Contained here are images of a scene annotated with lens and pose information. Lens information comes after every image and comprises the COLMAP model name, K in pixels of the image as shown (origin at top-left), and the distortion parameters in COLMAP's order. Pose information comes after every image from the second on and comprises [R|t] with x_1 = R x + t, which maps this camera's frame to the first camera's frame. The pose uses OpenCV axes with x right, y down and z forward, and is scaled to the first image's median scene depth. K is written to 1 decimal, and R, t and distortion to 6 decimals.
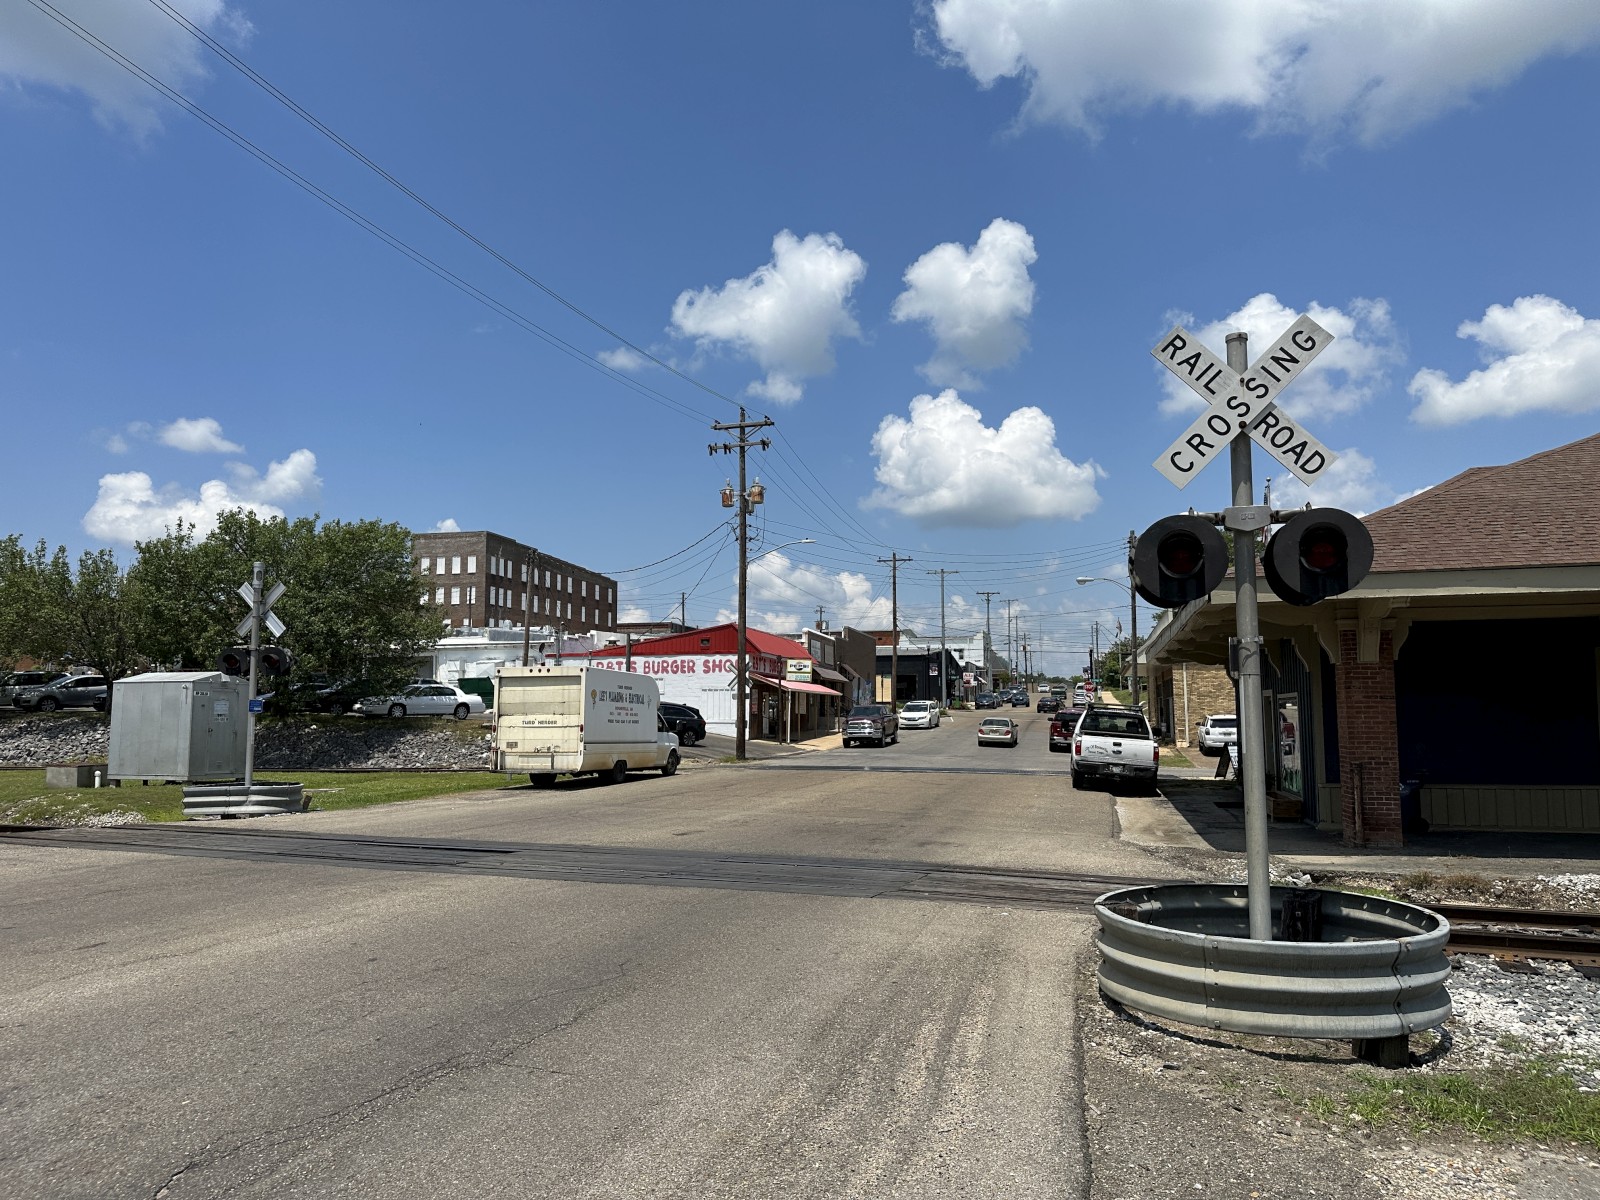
lens RADIAL K [[1110.4, 0, 797.8], [0, 1110.4, 611.5], [0, 0, 1]] dist [0.099023, -0.128362]
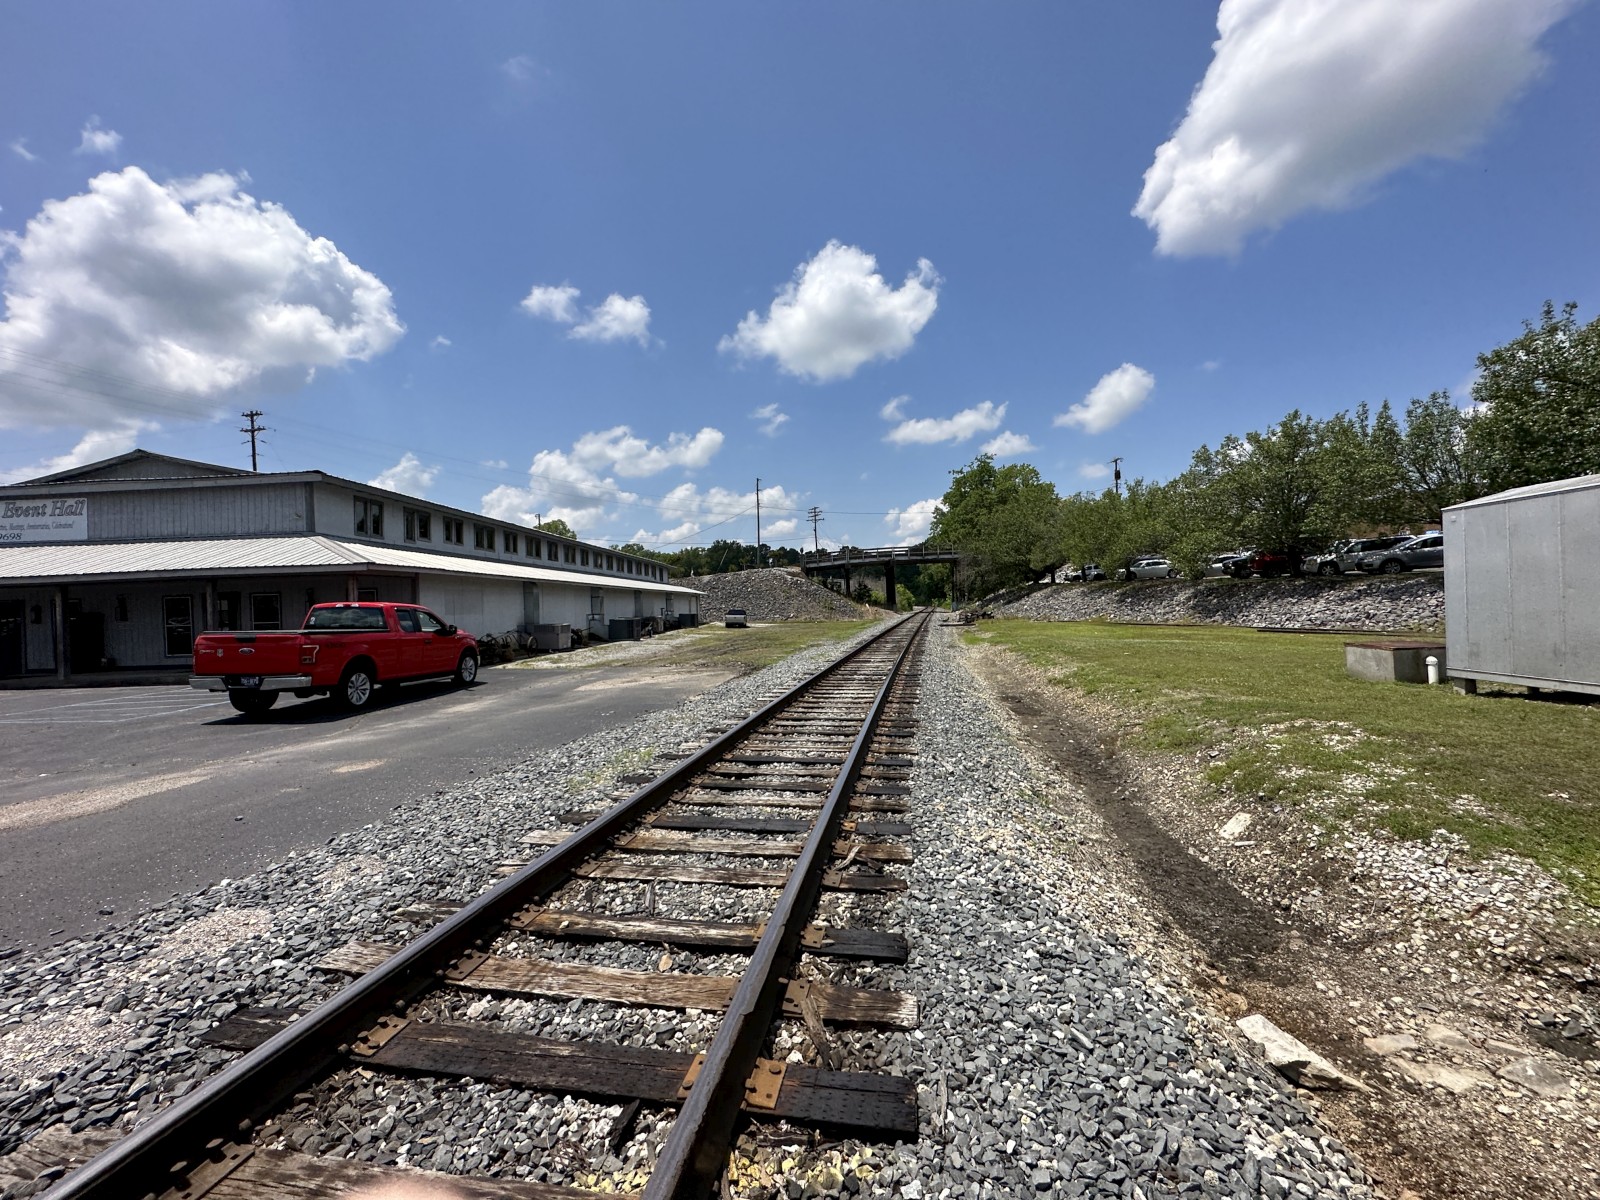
lens RADIAL K [[641.3, 0, 804.8], [0, 641.3, 600.4], [0, 0, 1]] dist [-0.000311, 0.000379]
pose [[0.212628, -0.012393, -0.977055, -0.240323], [0.126252, 0.991886, 0.014894, 0.042233], [0.968943, -0.126522, 0.212467, 0.412673]]
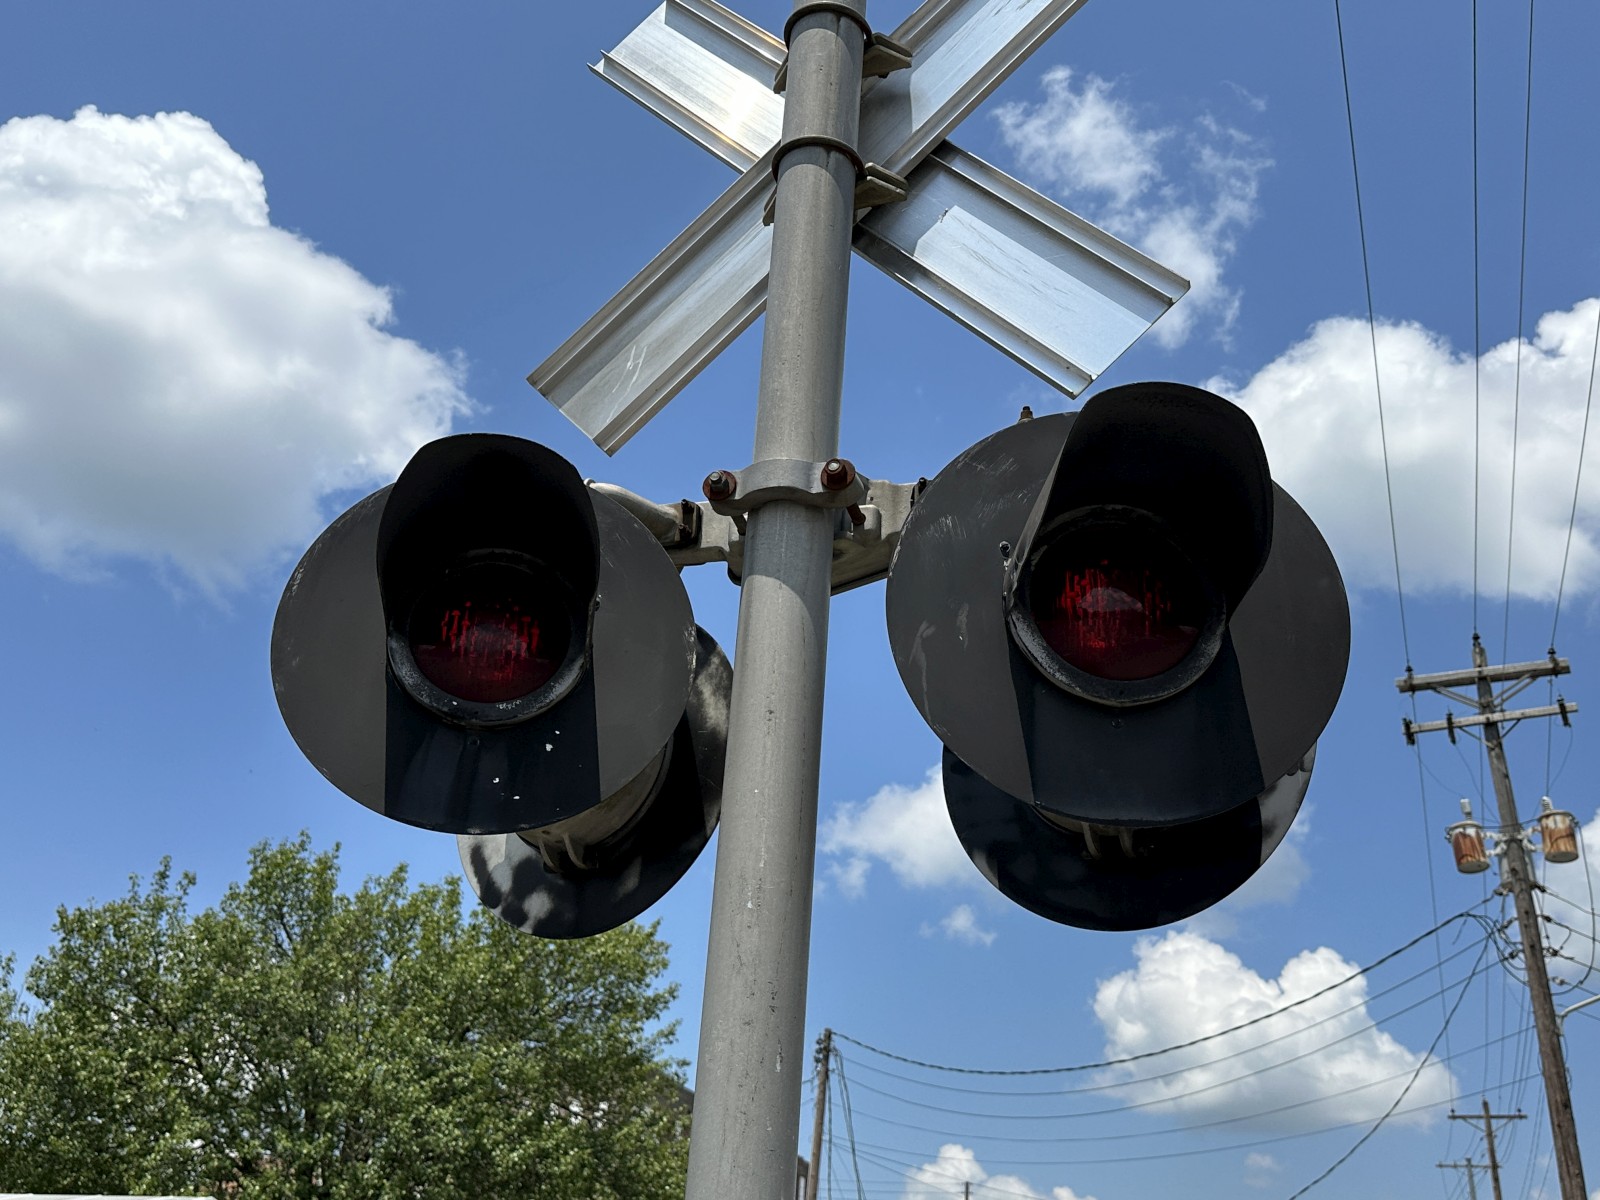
lens RADIAL K [[1531.6, 0, 800.1], [0, 1531.6, 590.7], [0, 0, 1]] dist [0.110110, -0.226742]
pose [[0.991481, 0.002181, -0.130236, -0.229011], [-0.052685, 0.921133, -0.385666, 0.037478], [0.119123, 0.389242, 0.913400, 0.445864]]
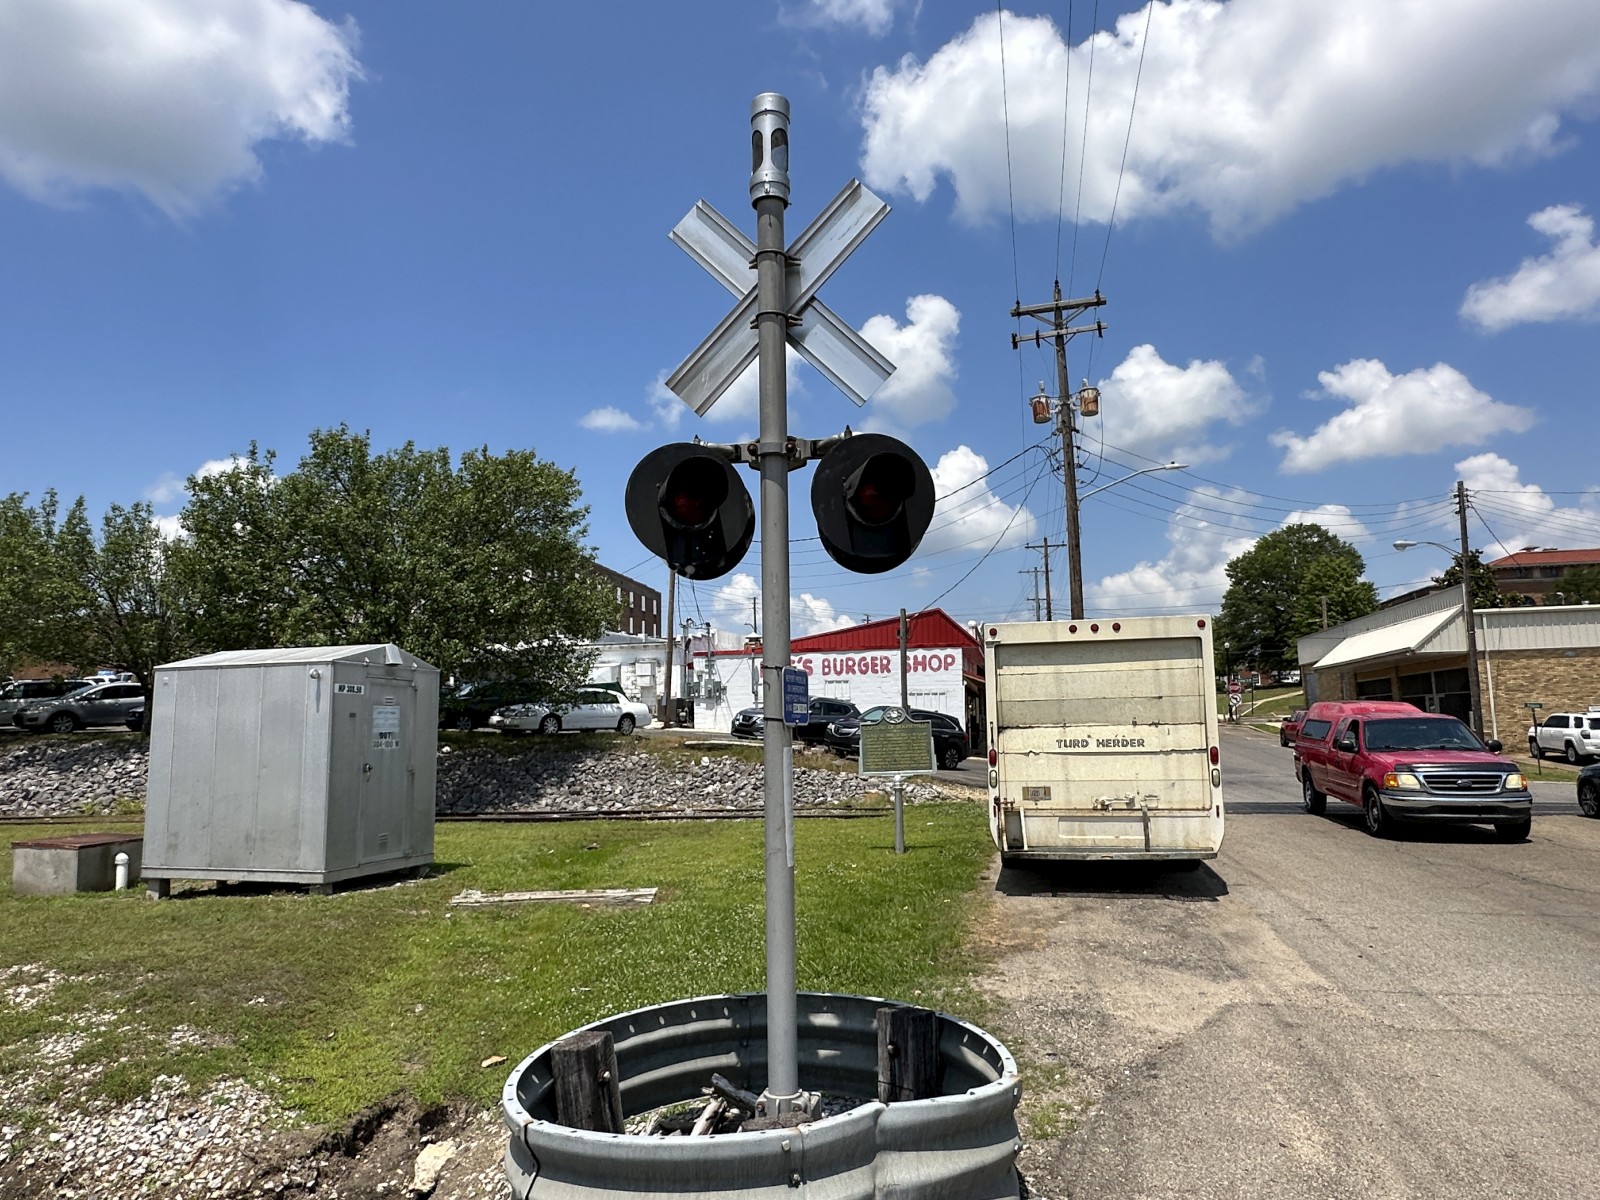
lens RADIAL K [[1002.8, 0, 798.7], [0, 1002.8, 610.7], [0, 0, 1]] dist [-0.001551, 0.001634]
pose [[0.999509, -0.012762, 0.028603, -0.236980], [0.013387, 0.999674, -0.021740, 0.034814], [-0.028316, 0.022113, 0.999354, 0.390745]]
